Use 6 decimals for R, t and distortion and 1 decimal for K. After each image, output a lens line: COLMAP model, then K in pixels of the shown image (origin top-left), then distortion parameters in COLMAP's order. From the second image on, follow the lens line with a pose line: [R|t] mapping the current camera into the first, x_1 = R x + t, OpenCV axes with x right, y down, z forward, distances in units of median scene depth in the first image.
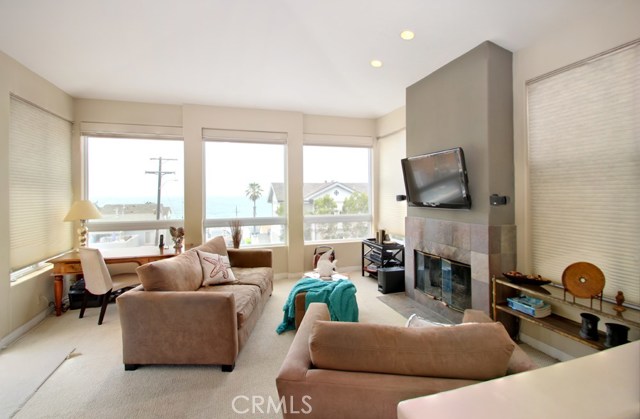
lens RADIAL K [[297.6, 0, 319.1], [0, 297.6, 196.6], [0, 0, 1]] dist [-0.002895, -0.000373]
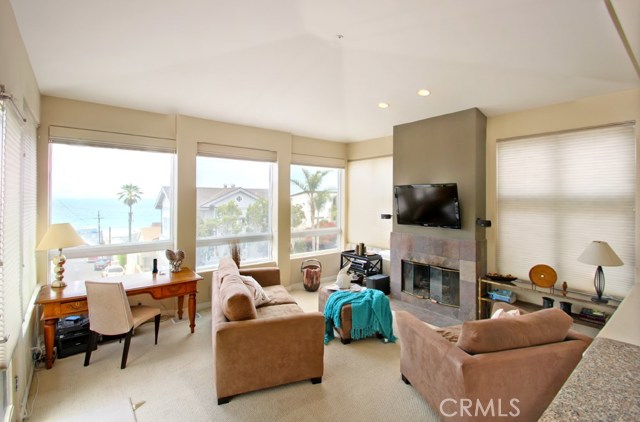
lens RADIAL K [[301.9, 0, 320.4], [0, 301.9, 200.5], [0, 0, 1]] dist [-0.002459, -0.000480]
pose [[0.928852, 0.013649, 0.370199, -0.483711], [-0.013030, 0.999906, -0.004171, -0.059208], [-0.370221, -0.000949, 0.928943, -0.031956]]
